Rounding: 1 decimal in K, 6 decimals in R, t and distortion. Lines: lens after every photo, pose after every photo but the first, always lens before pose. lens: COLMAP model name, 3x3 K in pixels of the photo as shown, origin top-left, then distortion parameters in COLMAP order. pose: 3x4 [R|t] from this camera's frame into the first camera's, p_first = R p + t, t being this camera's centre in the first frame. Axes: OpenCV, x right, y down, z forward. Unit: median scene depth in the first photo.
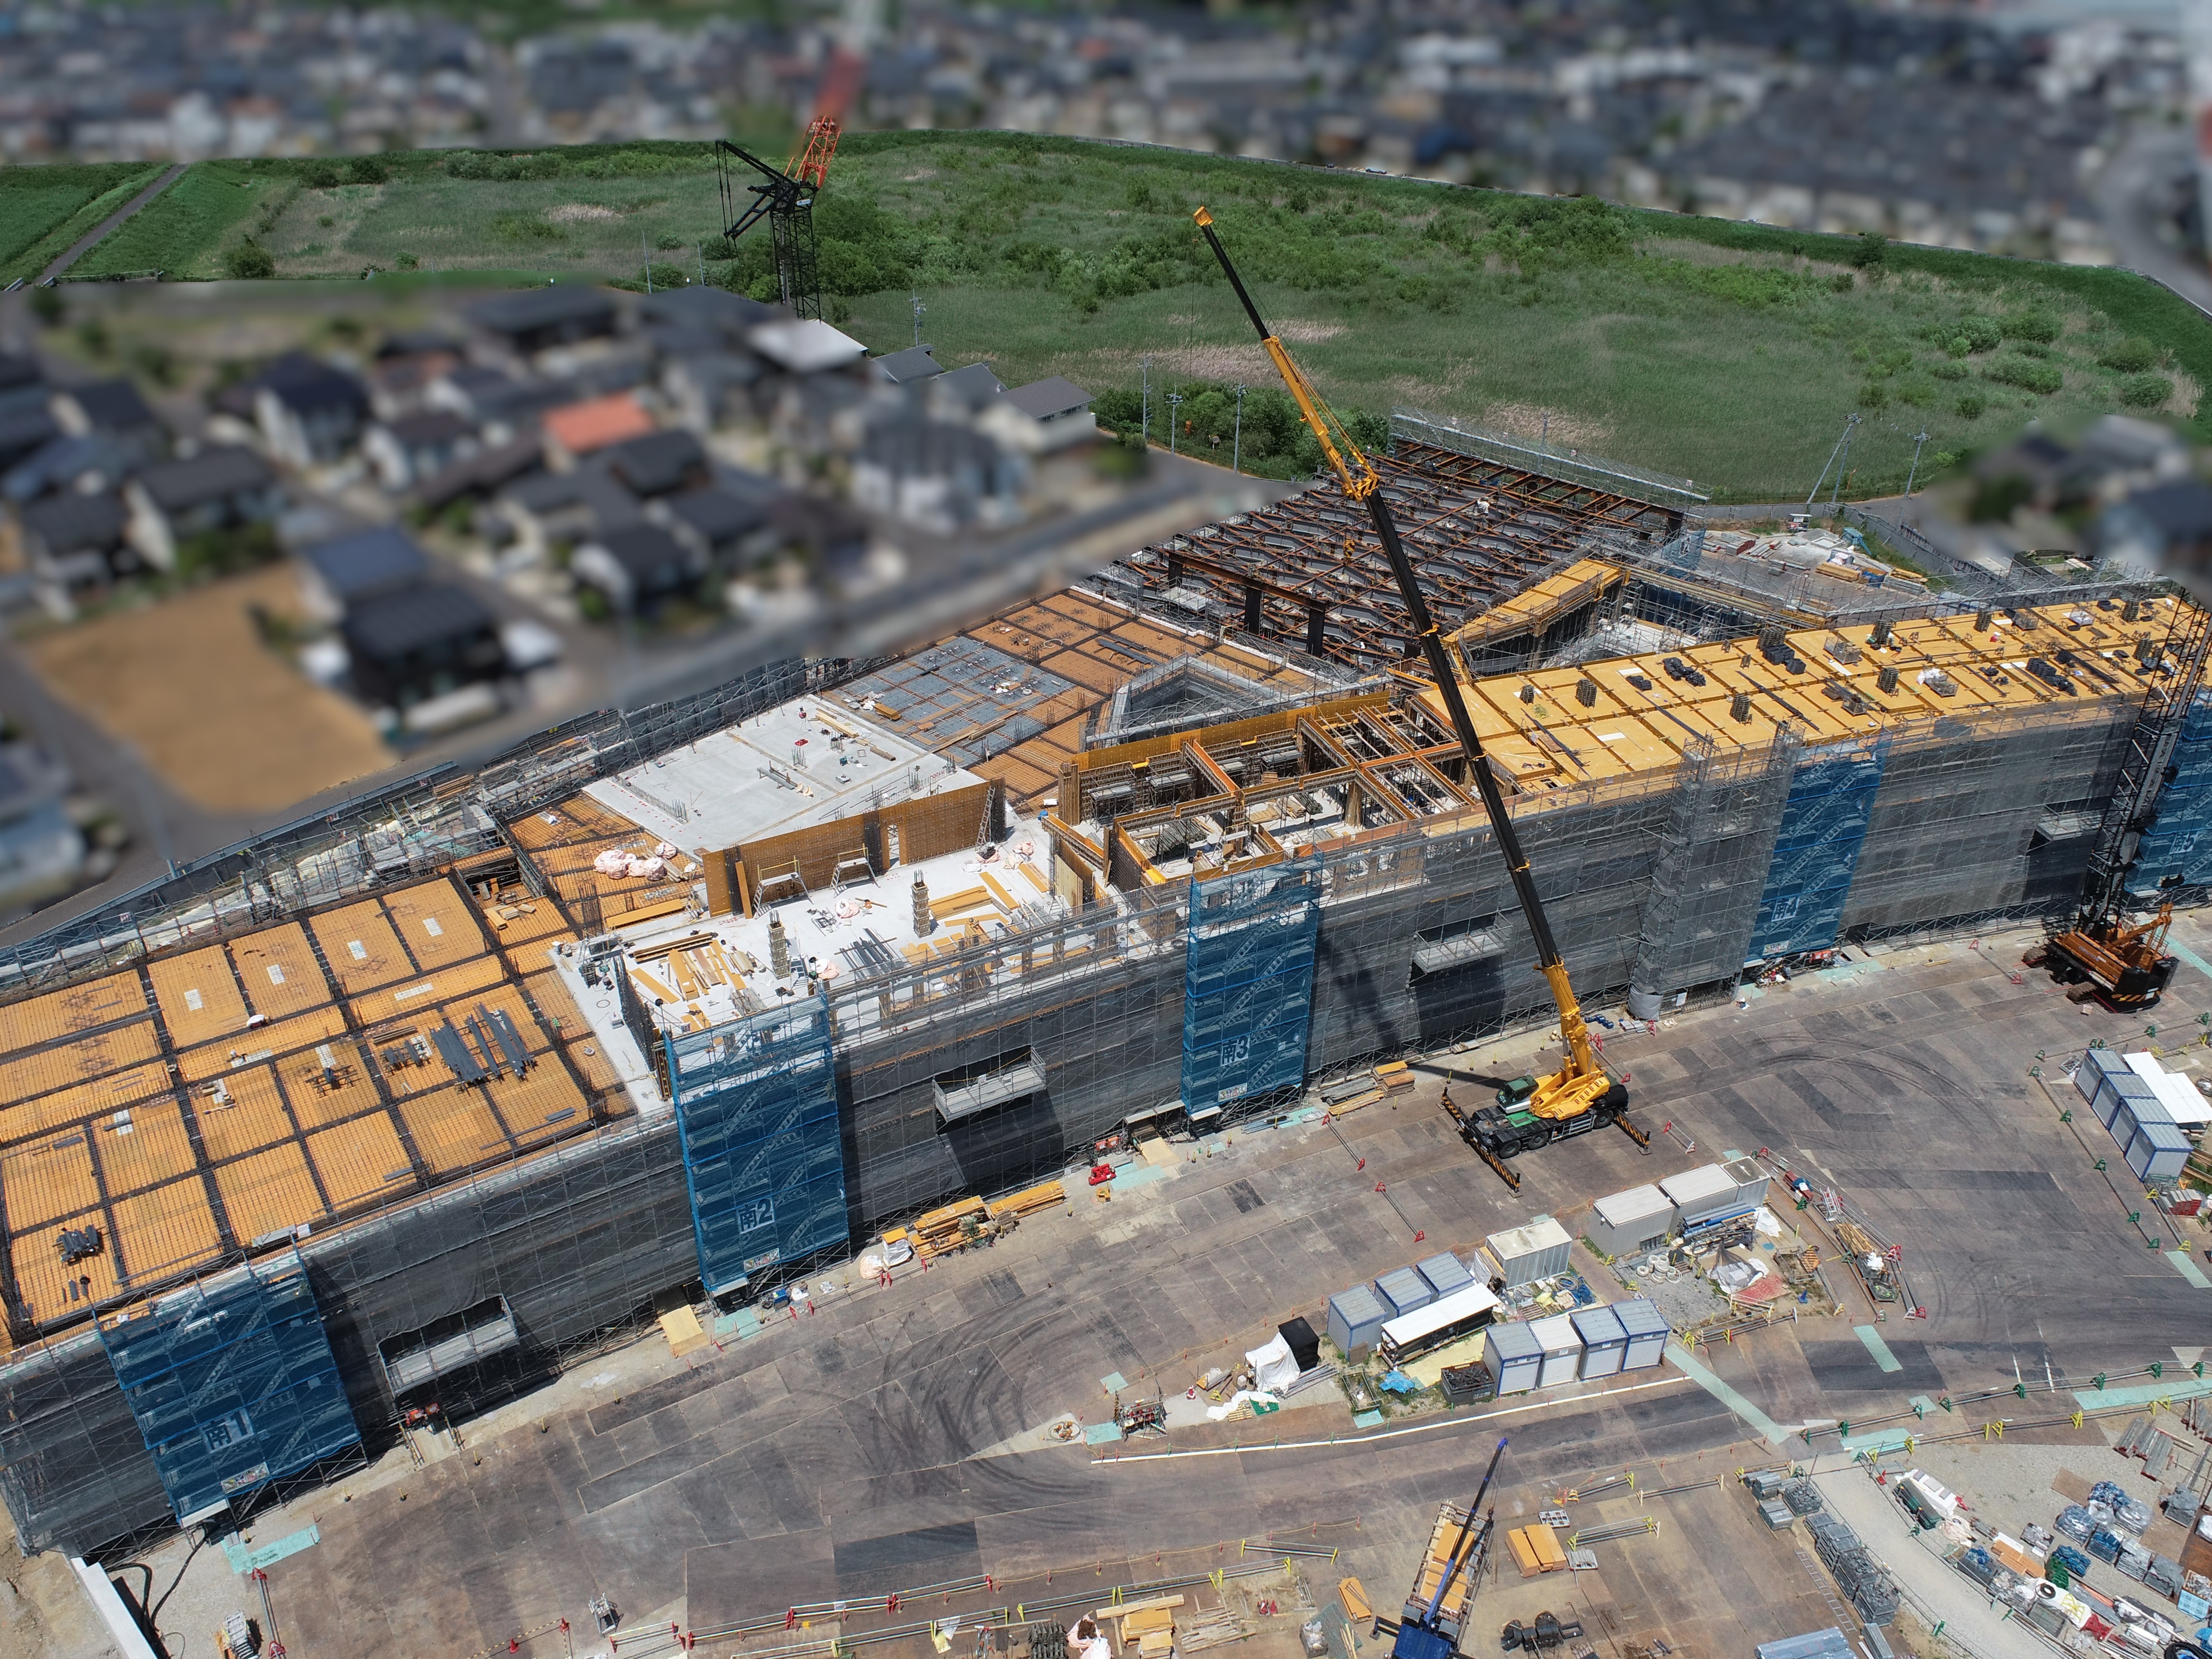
lens RADIAL K [[1679.2, 0, 1106.0], [0, 1679.2, 829.5], [0, 0, 1]] dist [-0.009642, 0.002283]
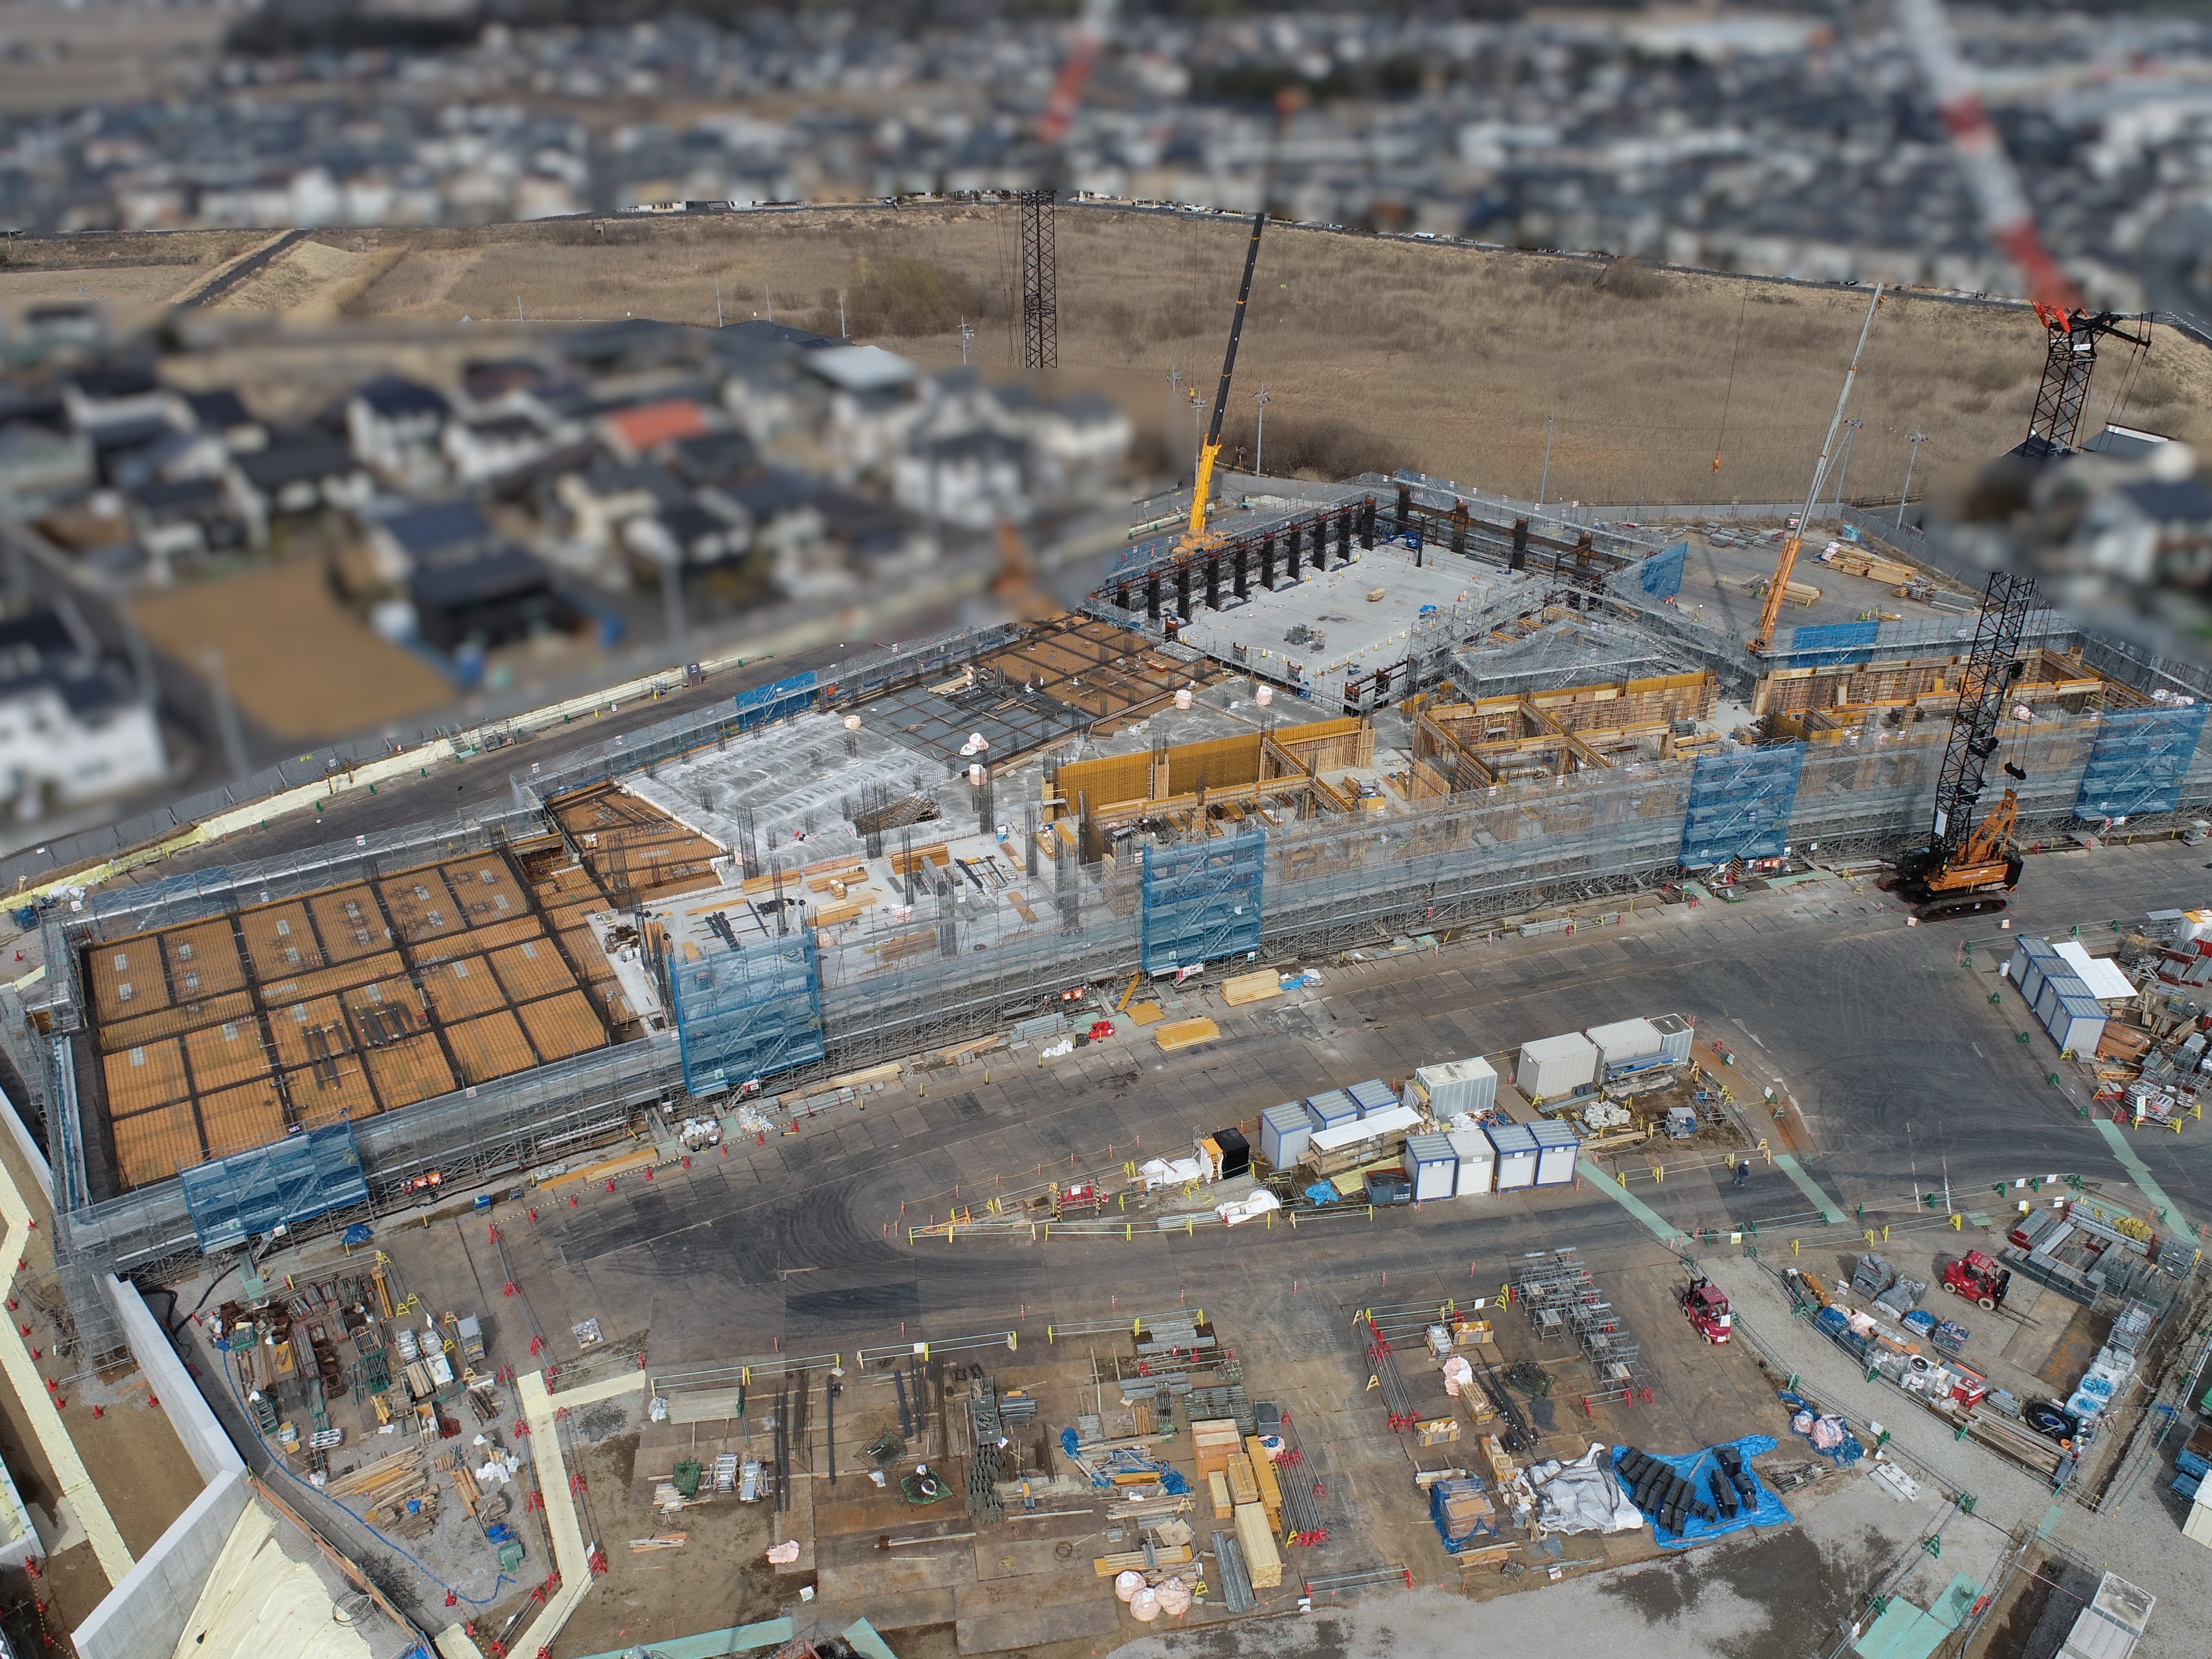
lens RADIAL K [[1679.2, 0, 1106.0], [0, 1679.2, 829.5], [0, 0, 1]] dist [-0.009642, 0.002283]
pose [[0.998729, 0.016049, -0.047788, 0.045962], [-0.018908, 0.998019, -0.059996, 0.092660], [0.046731, 0.060824, 0.997054, -0.047575]]
